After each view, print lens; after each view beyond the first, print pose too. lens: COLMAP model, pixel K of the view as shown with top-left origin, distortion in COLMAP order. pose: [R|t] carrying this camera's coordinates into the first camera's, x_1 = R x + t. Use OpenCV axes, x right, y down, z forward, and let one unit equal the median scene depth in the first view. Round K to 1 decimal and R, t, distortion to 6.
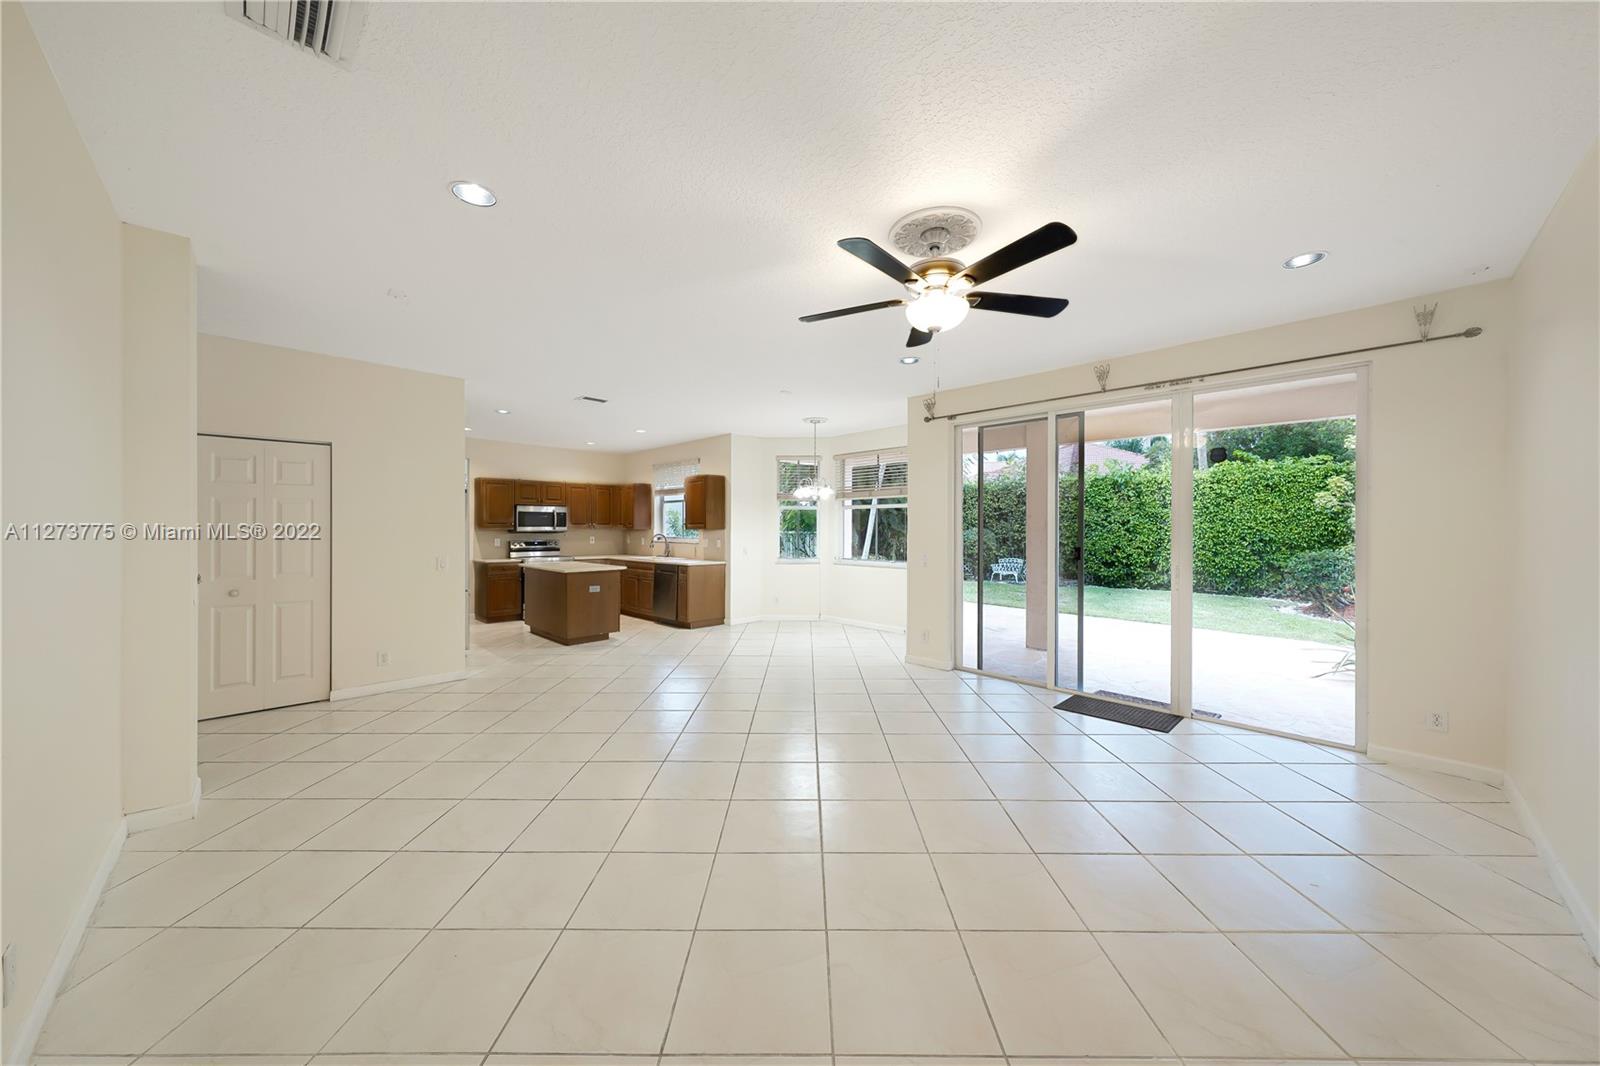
lens RADIAL K [[557.3, 0, 795.7], [0, 557.3, 526.9], [0, 0, 1]] dist [0.000651, -0.000063]
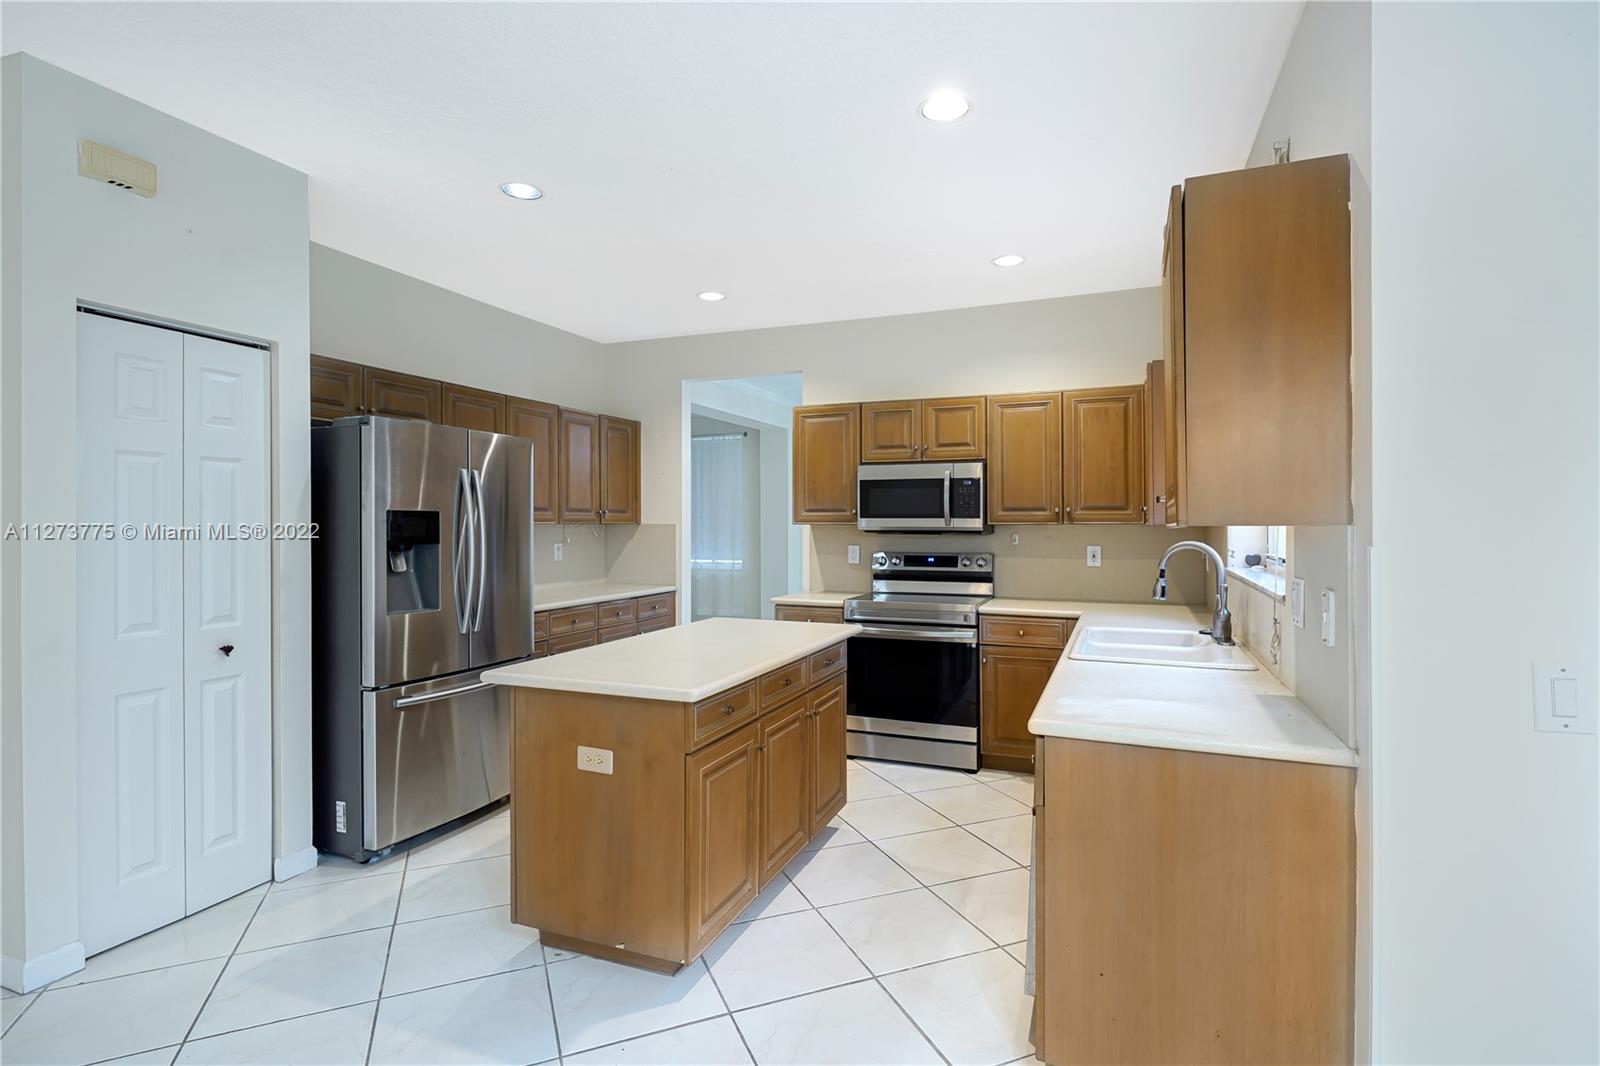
lens RADIAL K [[787.1, 0, 813.6], [0, 787.1, 534.2], [0, 0, 1]] dist [0.020932, 0.001572]
pose [[0.408009, 0.012214, -0.912896, 0.005770], [0.005011, 0.999865, 0.015617, 0.002253], [0.912964, -0.010946, 0.407893, 0.674408]]
